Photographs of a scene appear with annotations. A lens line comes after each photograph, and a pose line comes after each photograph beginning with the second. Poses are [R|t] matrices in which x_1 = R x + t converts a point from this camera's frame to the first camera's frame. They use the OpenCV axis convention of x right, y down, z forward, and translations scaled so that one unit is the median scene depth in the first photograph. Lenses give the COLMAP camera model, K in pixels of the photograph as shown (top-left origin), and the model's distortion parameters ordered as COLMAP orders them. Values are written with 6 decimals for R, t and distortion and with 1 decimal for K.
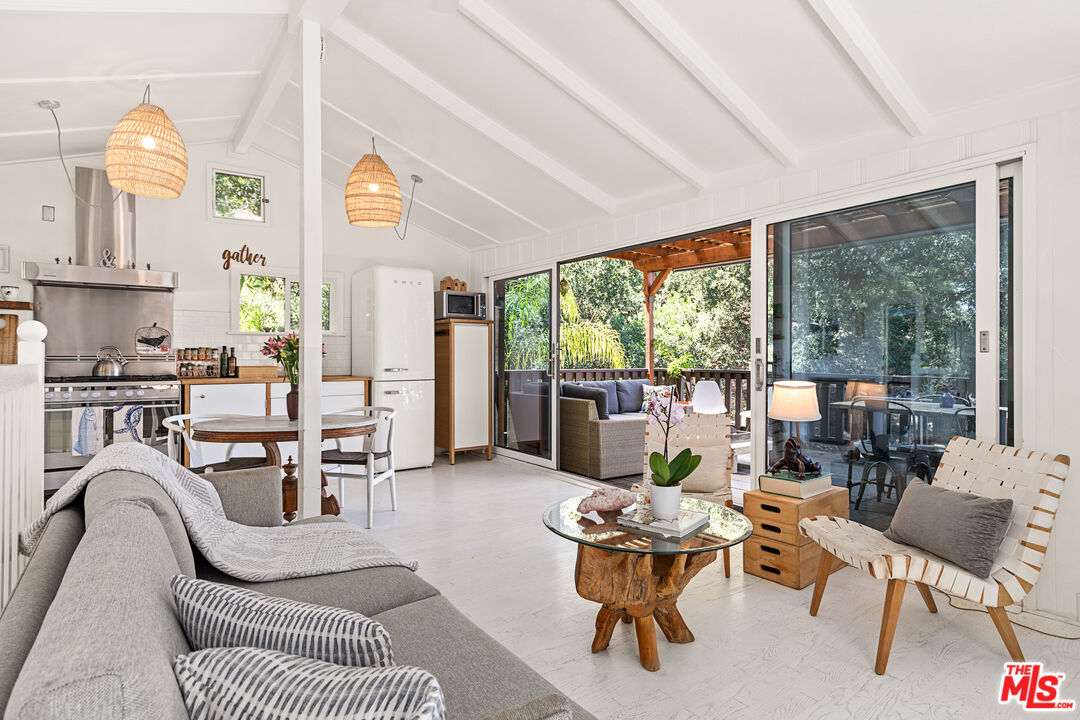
lens RADIAL K [[541.0, 0, 540.7], [0, 541.0, 361.5], [0, 0, 1]] dist [0.002070, -0.000623]
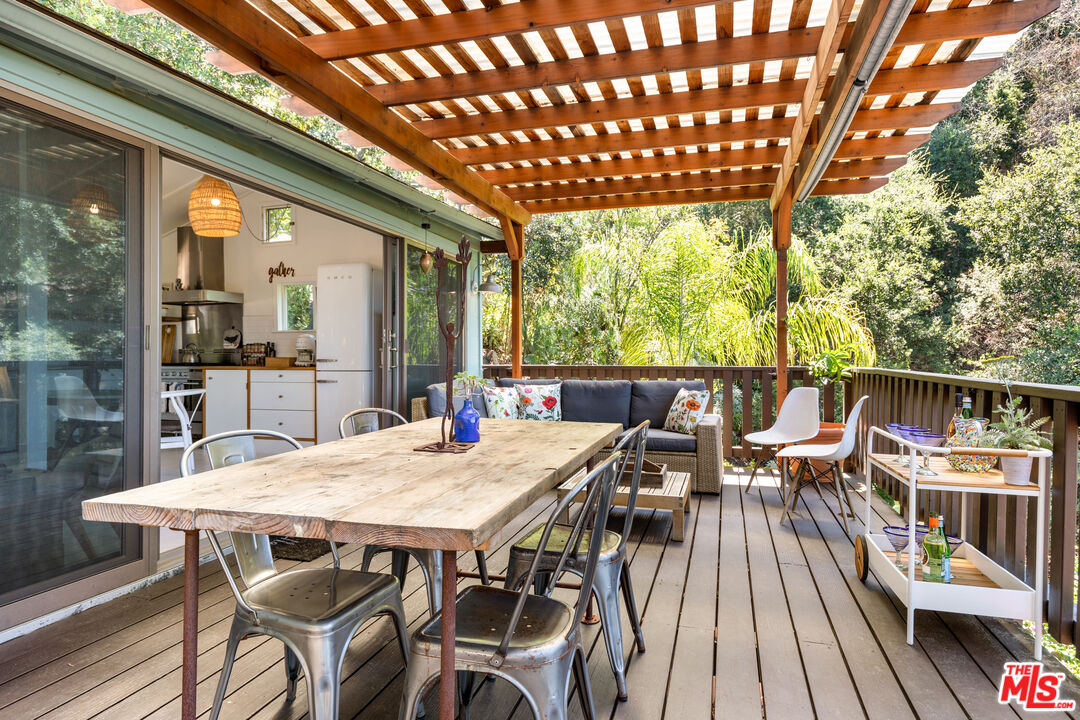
lens RADIAL K [[611.1, 0, 540.8], [0, 611.1, 361.5], [0, 0, 1]] dist [-0.000762, -0.000053]
pose [[0.591917, 0.005114, -0.805983, 0.988121], [-0.002615, 0.999987, 0.004425, 0.010939], [0.805995, -0.000512, 0.591922, 0.653156]]
